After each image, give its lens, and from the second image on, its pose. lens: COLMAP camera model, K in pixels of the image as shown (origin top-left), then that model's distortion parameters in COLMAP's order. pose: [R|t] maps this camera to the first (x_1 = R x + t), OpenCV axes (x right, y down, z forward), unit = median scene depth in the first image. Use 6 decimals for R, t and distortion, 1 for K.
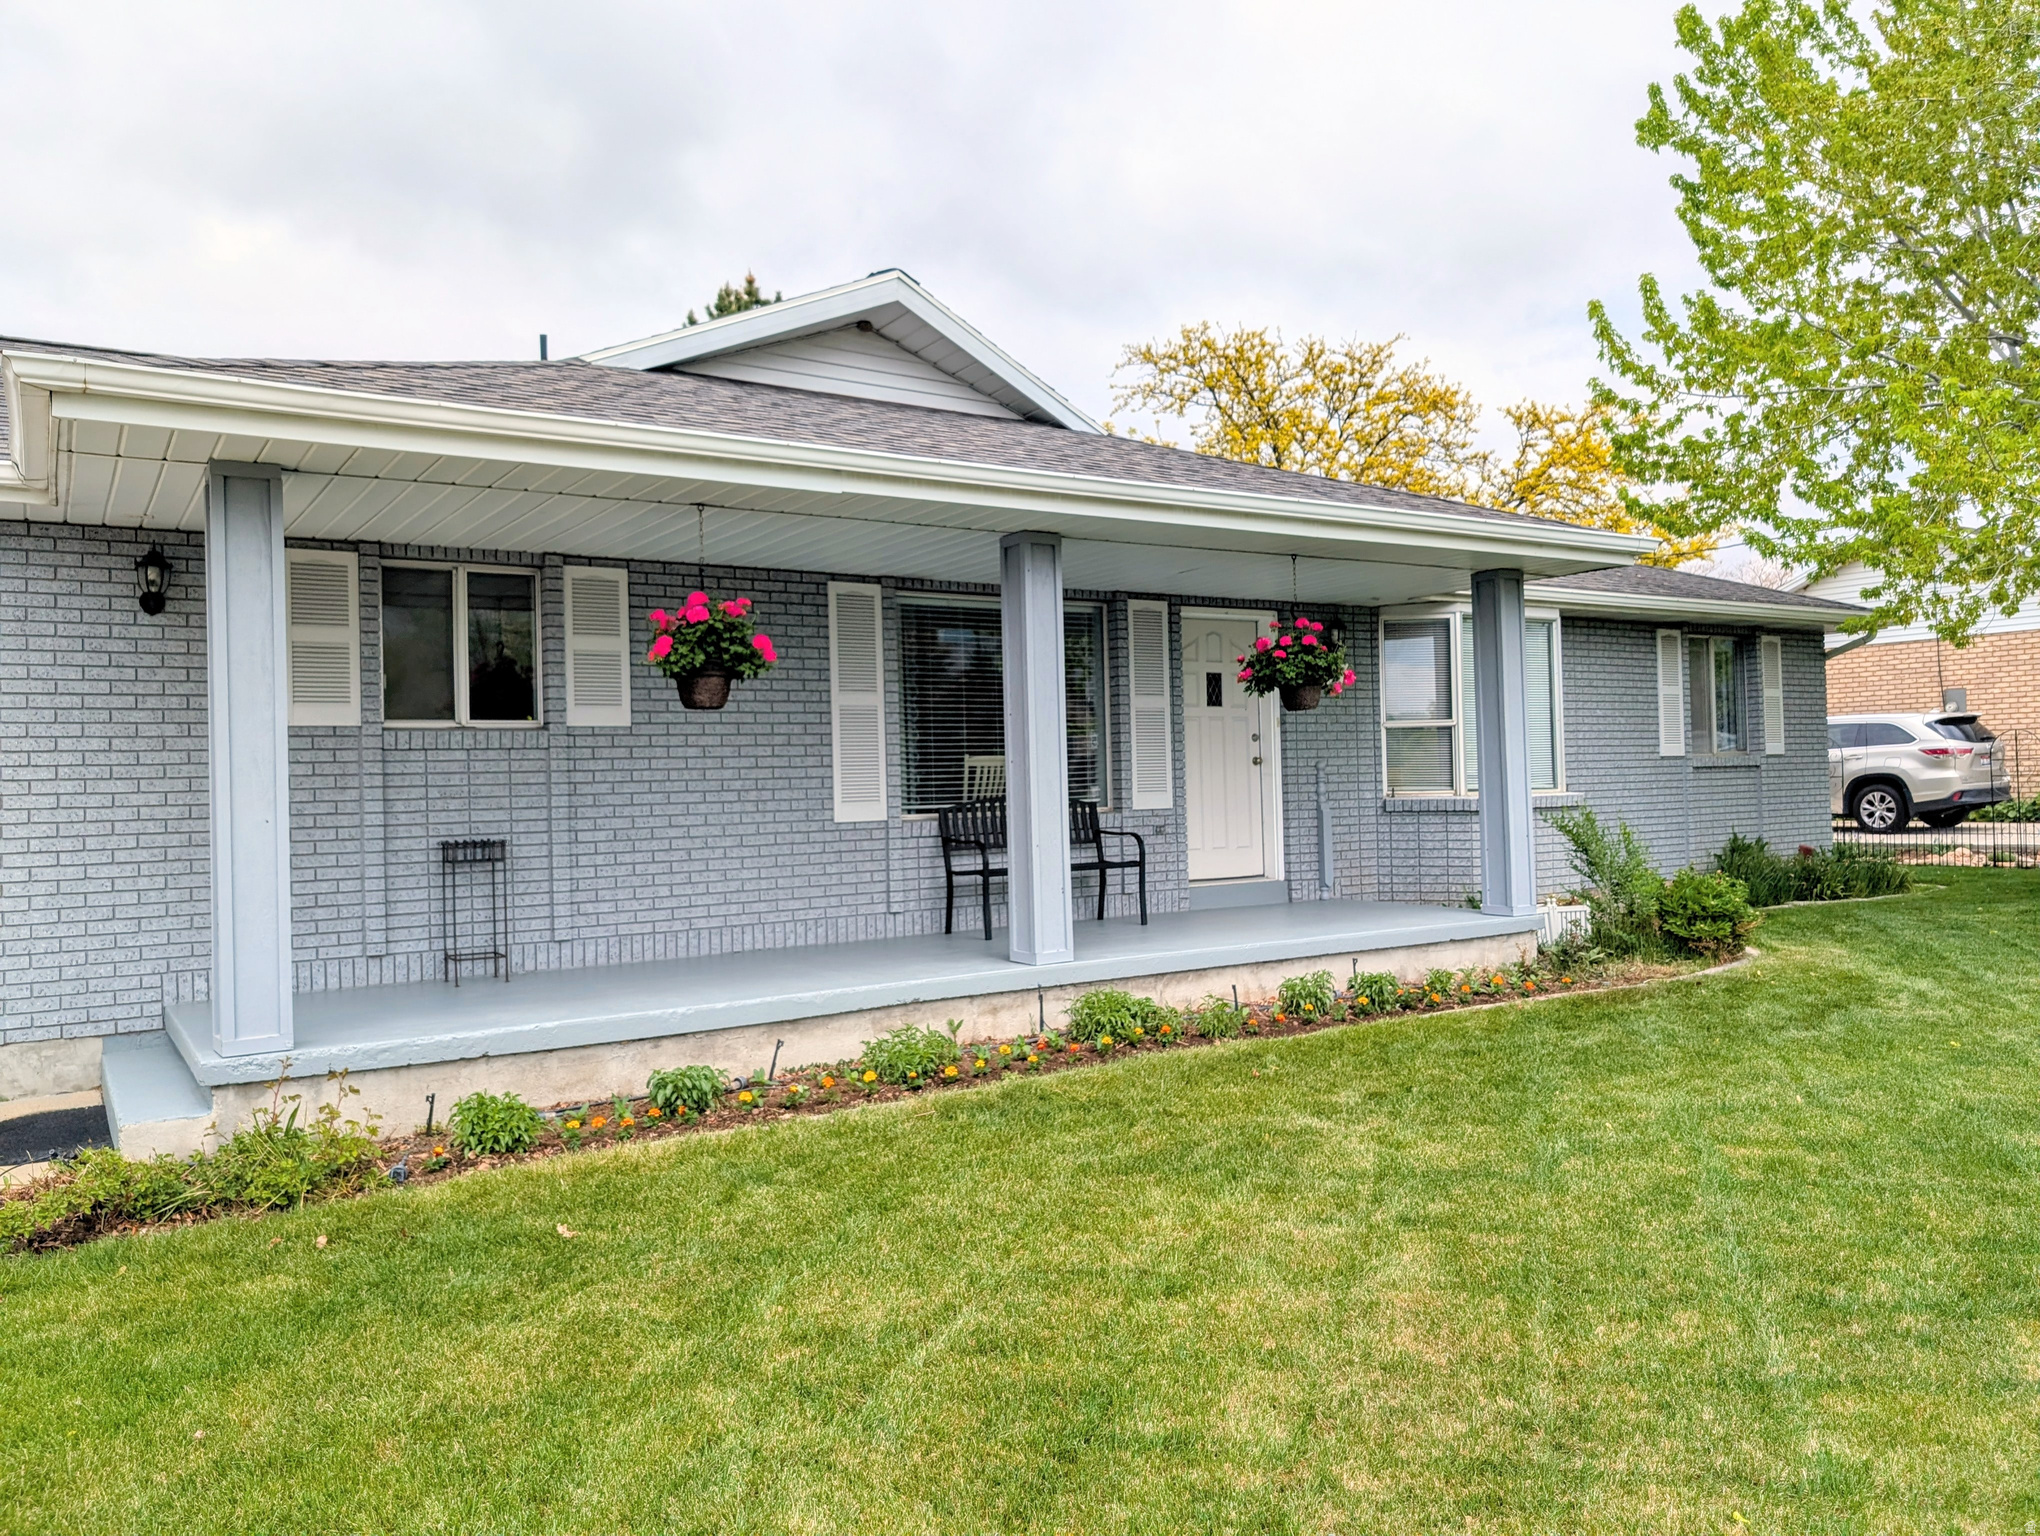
lens RADIAL K [[1462.1, 0, 1015.3], [0, 1462.1, 762.2], [0, 0, 1]] dist [0.028530, -0.027495]
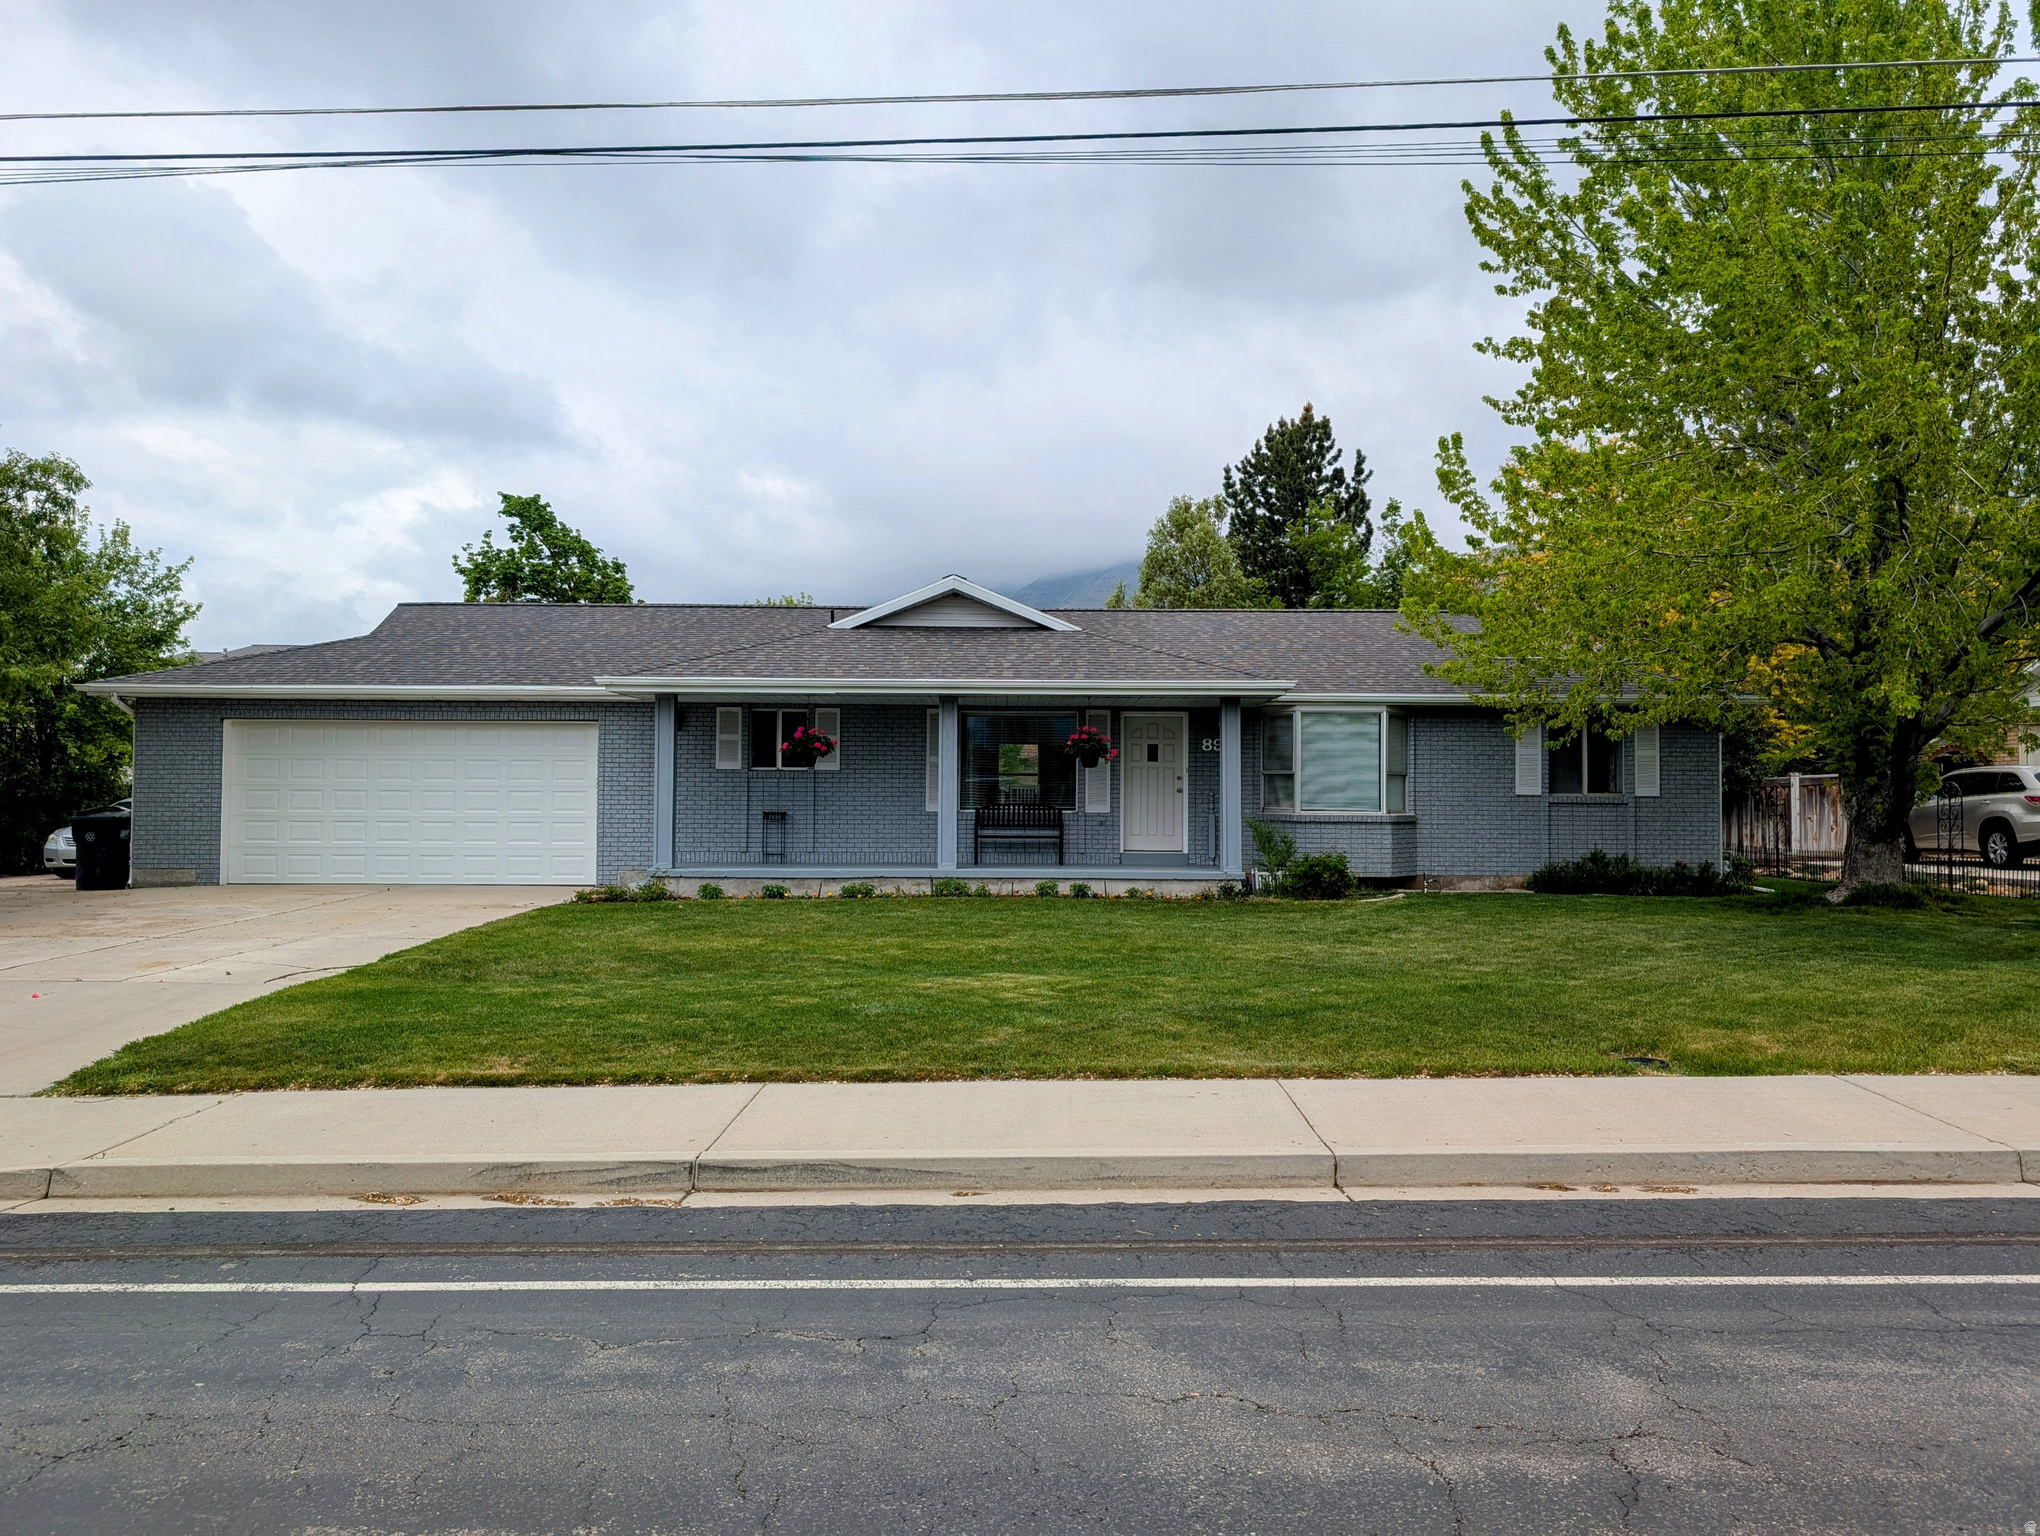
lens RADIAL K [[1462.1, 0, 1013.3], [0, 1462.1, 762.6], [0, 0, 1]] dist [0.028530, -0.027495]
pose [[0.834428, 0.017746, -0.550832, 1.255693], [-0.021422, 0.999770, -0.000241, -0.039396], [0.550701, 0.012001, 0.834616, -0.859582]]
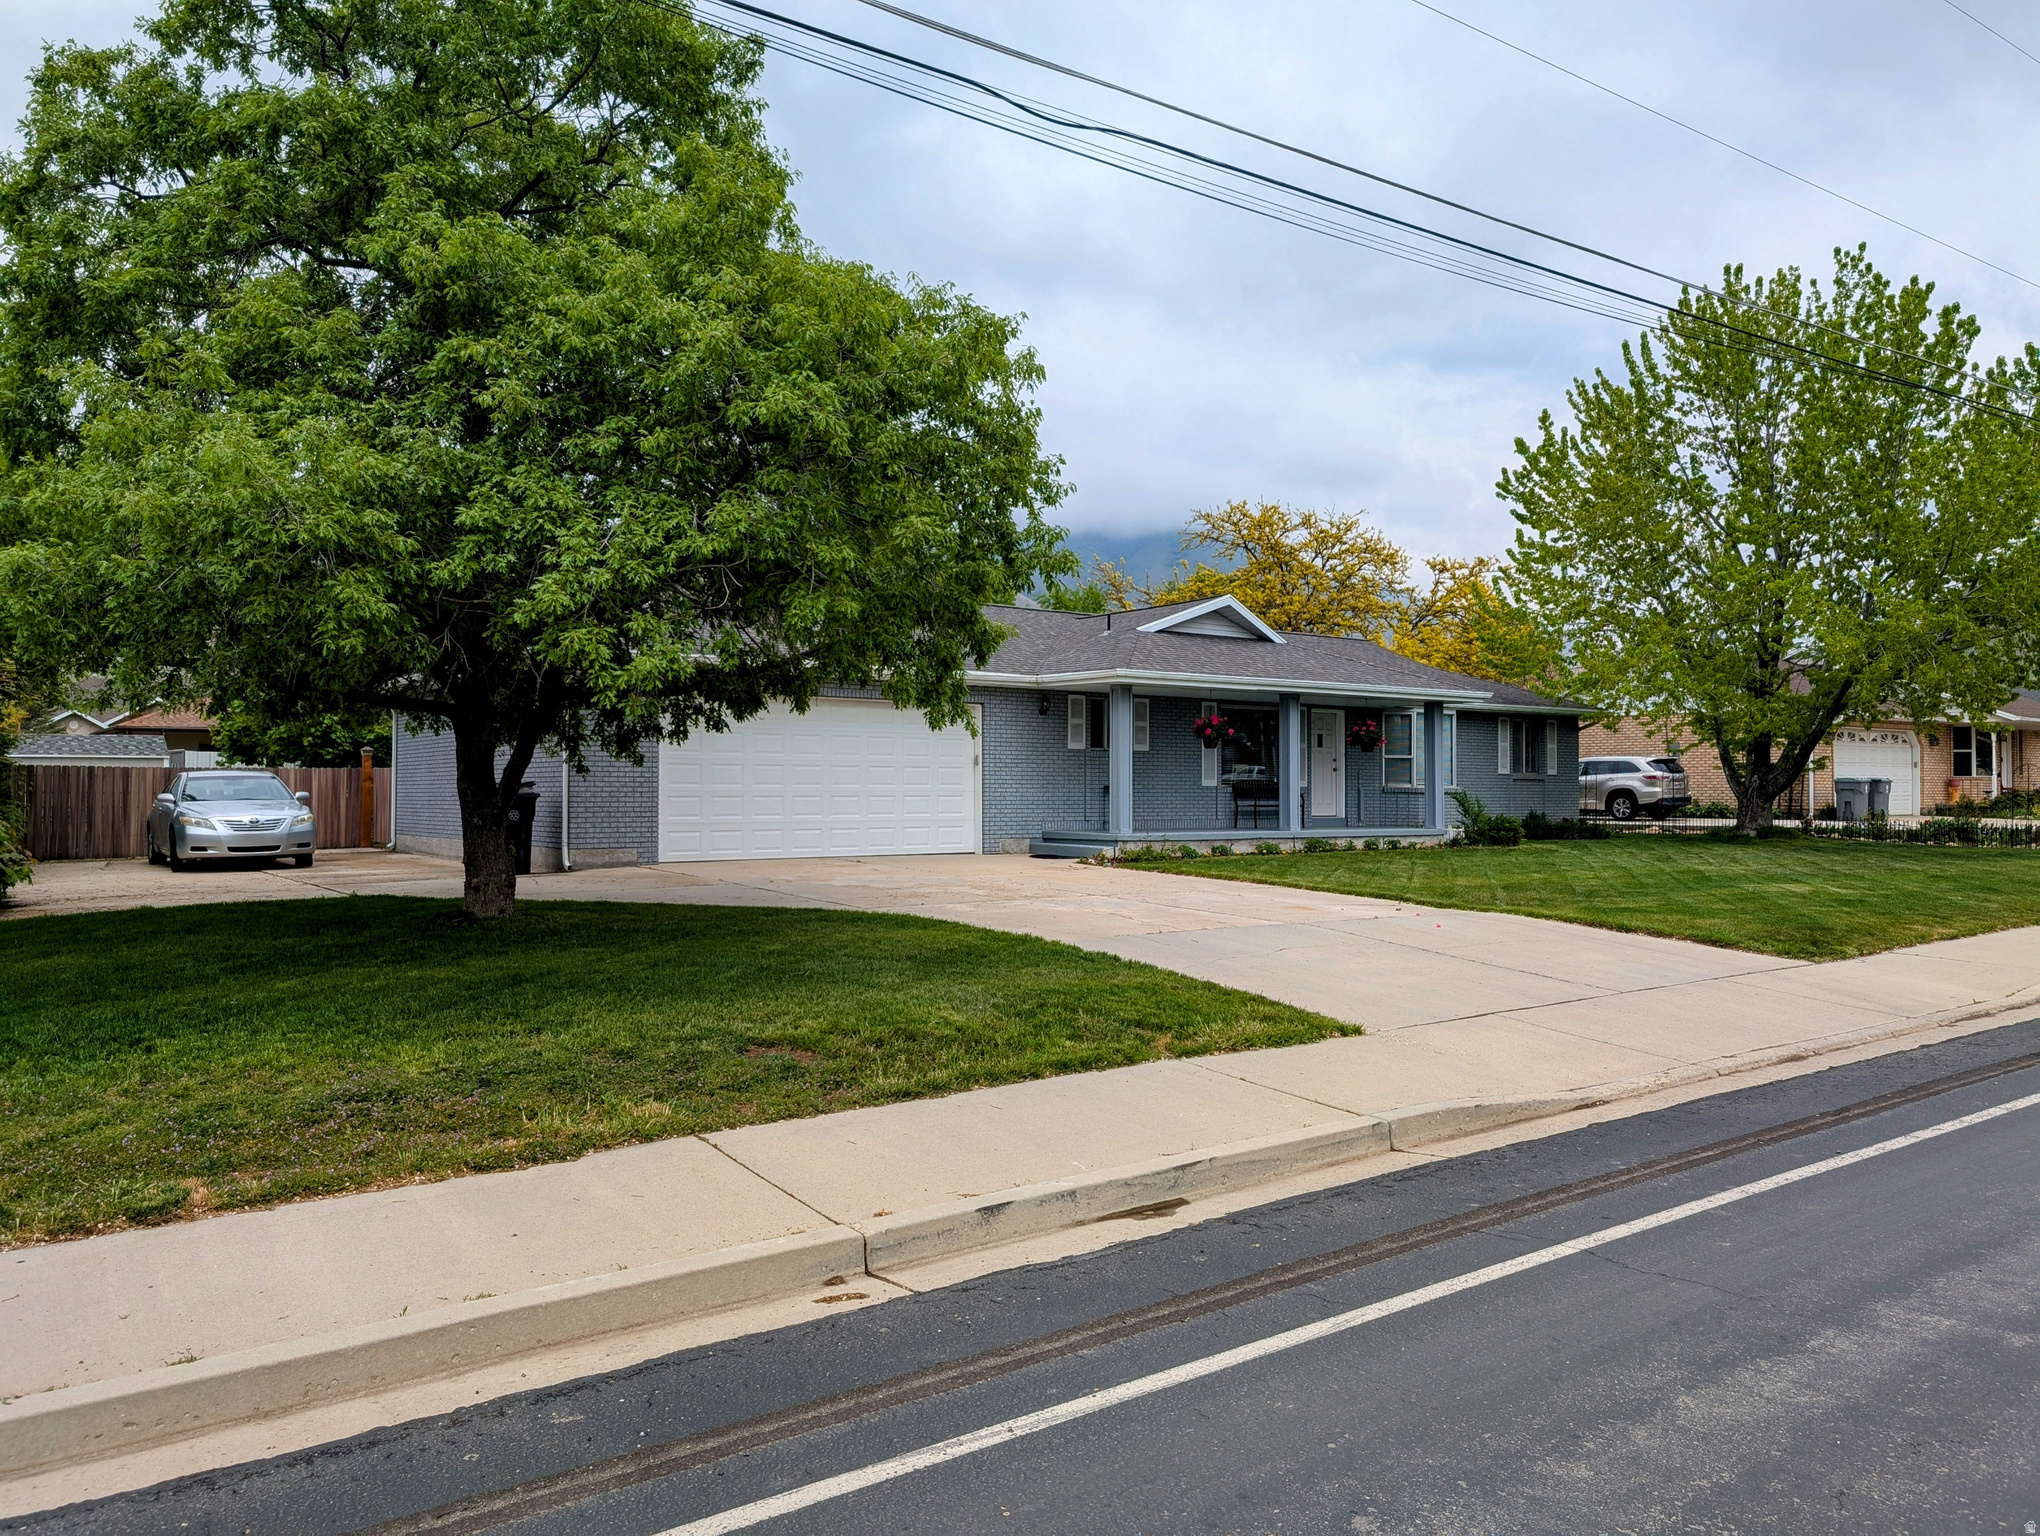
lens RADIAL K [[1462.1, 0, 974.8], [0, 1462.1, 749.7], [0, 0, 1]] dist [0.028530, -0.027495]
pose [[0.998646, 0.032171, 0.040869, -0.672388], [-0.031606, 0.999397, -0.014408, 0.024416], [-0.041308, 0.013097, 0.999061, -1.792032]]
